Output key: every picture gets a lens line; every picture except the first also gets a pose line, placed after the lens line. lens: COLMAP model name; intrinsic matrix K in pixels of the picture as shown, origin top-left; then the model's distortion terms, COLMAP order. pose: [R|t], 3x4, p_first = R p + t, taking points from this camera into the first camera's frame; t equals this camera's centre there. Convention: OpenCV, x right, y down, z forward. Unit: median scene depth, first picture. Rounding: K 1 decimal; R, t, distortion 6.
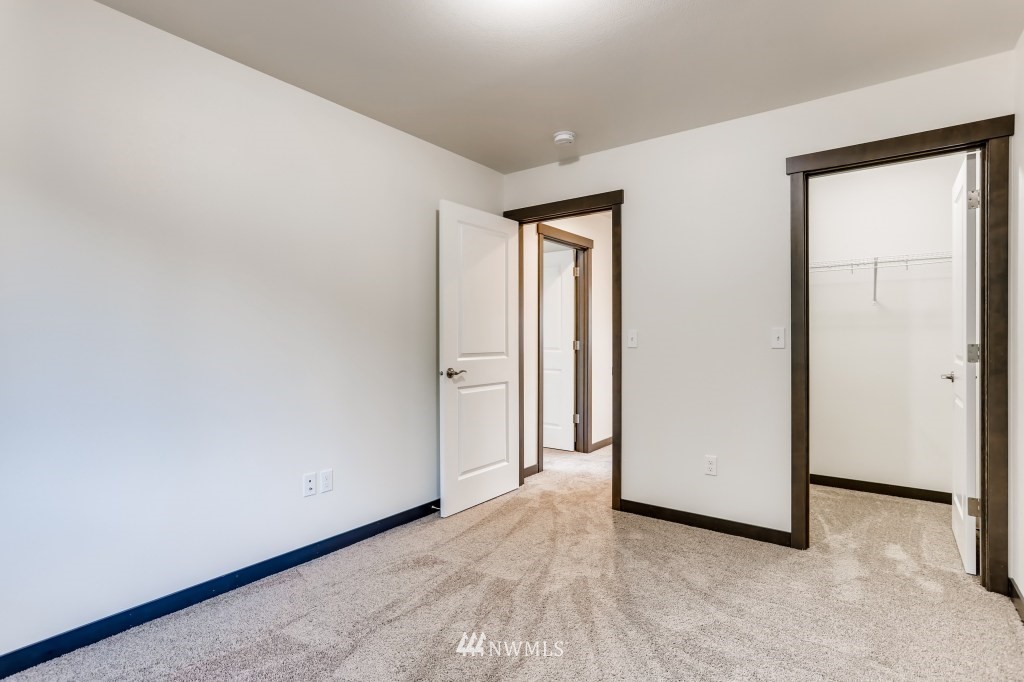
lens RADIAL K [[497.1, 0, 512.8], [0, 497.1, 338.1], [0, 0, 1]] dist [-0.025978, 0.013388]
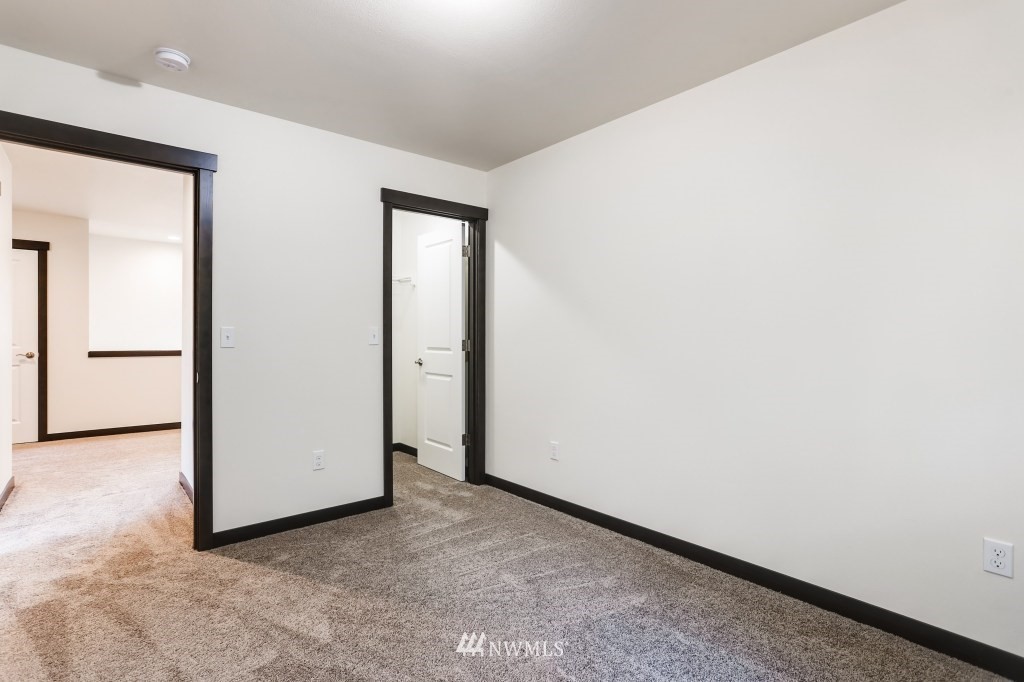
lens RADIAL K [[497.1, 0, 505.9], [0, 497.1, 336.3], [0, 0, 1]] dist [-0.025978, 0.013388]
pose [[0.237805, -0.000828, 0.971313, -0.512234], [0.000383, 1.000000, 0.000759, -0.000547], [-0.971313, 0.000192, 0.237805, 0.383393]]
